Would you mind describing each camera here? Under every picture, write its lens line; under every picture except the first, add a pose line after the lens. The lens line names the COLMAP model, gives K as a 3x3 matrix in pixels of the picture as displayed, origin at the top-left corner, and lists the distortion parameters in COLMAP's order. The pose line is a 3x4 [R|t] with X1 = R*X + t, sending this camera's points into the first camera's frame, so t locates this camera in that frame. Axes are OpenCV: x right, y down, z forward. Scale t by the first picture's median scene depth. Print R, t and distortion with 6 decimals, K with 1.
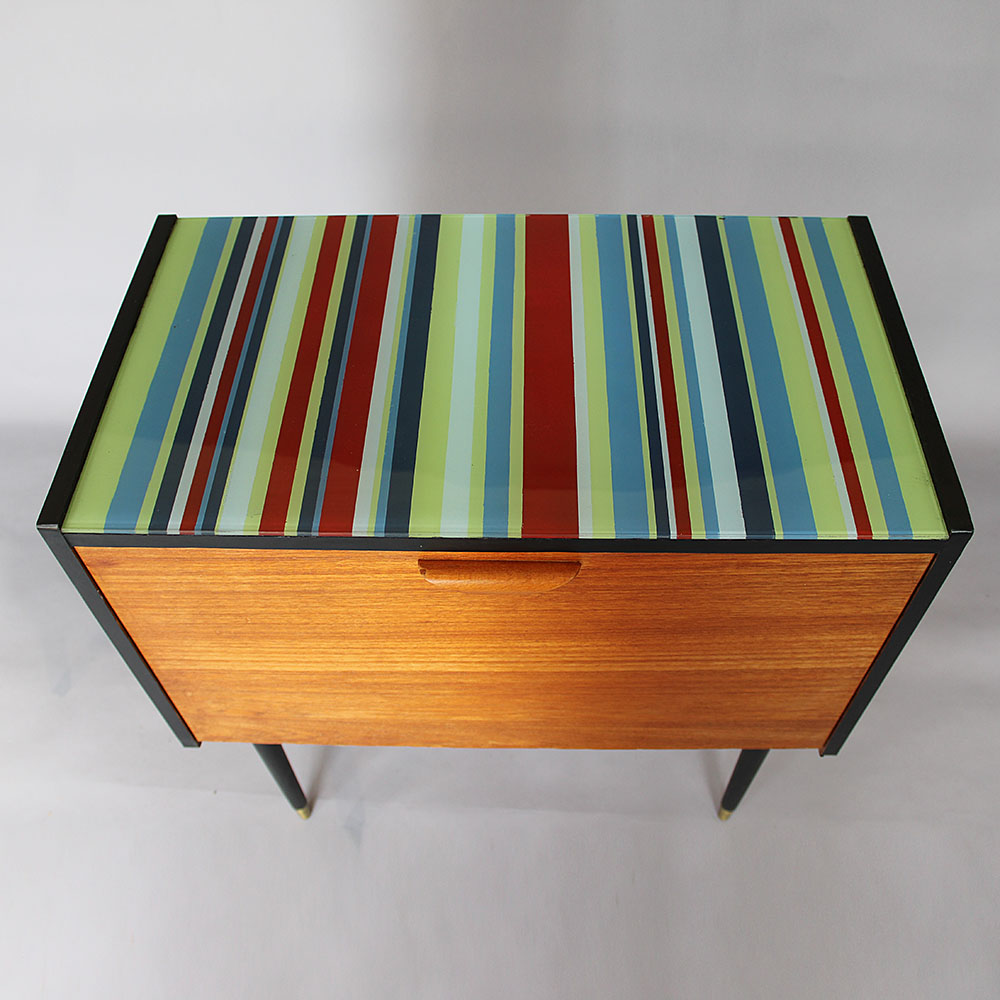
lens RADIAL K [[982.0, 0, 512.1], [0, 982.0, 477.5], [0, 0, 1]] dist [-0.128009, 0.010705]
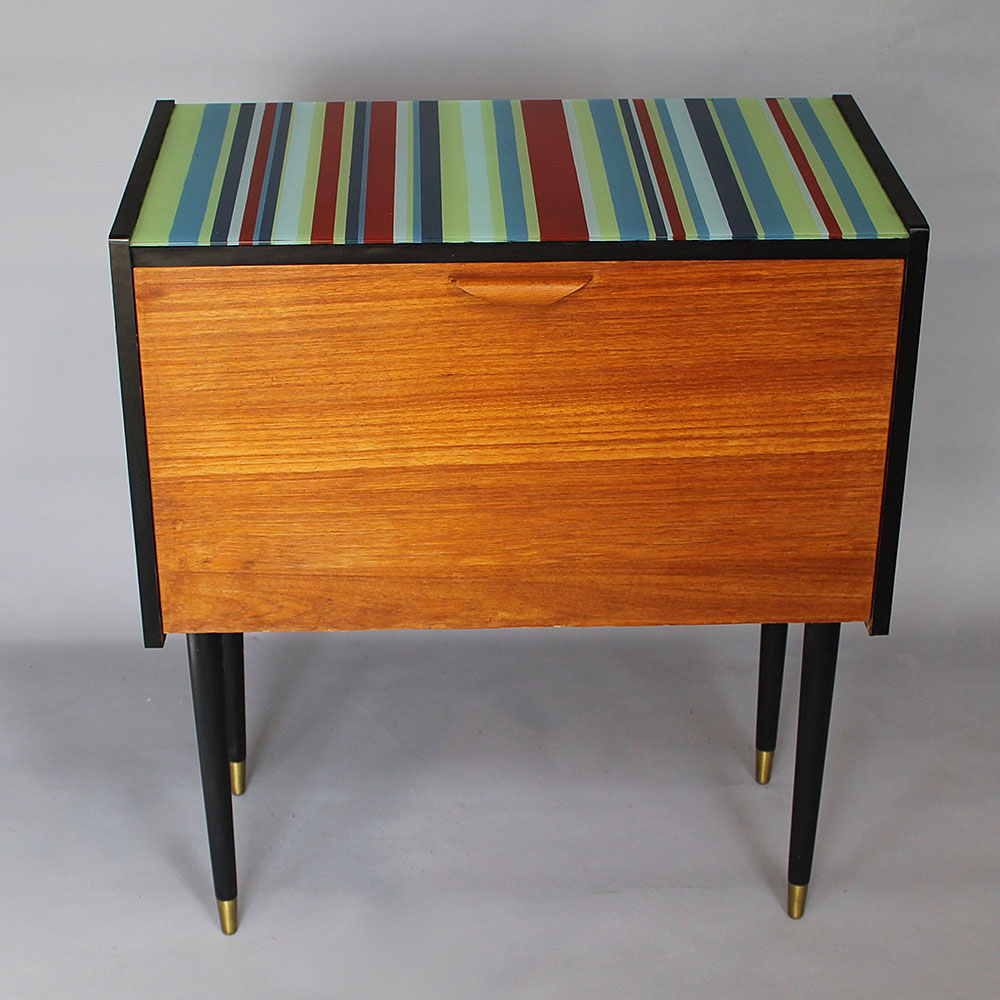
lens RADIAL K [[2137.0, 0, 500.0], [0, 2137.0, 500.0], [0, 0, 1]] dist [-0.108821, -0.480407]
pose [[0.998529, -0.012189, 0.052837, -0.146970], [0.032053, 0.918626, -0.393826, 1.118137], [-0.043737, 0.394940, 0.917665, -1.000552]]
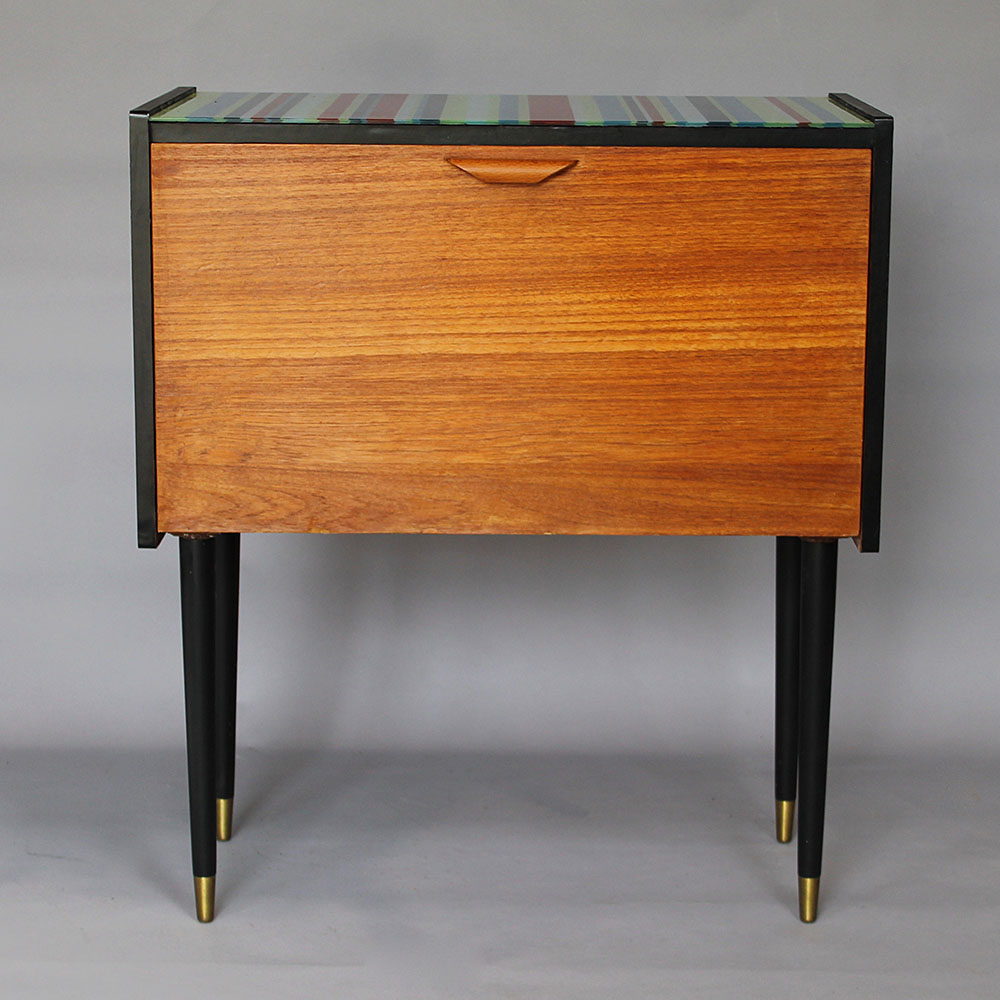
lens RADIAL K [[2747.9, 0, 569.4], [0, 2747.9, 449.5], [0, 0, 1]] dist [-0.032351, 0.022332]
pose [[0.999098, 0.015532, 0.039524, -0.060477], [0.013886, 0.760073, -0.649689, 2.224357], [-0.040132, 0.649651, 0.759172, -1.169724]]
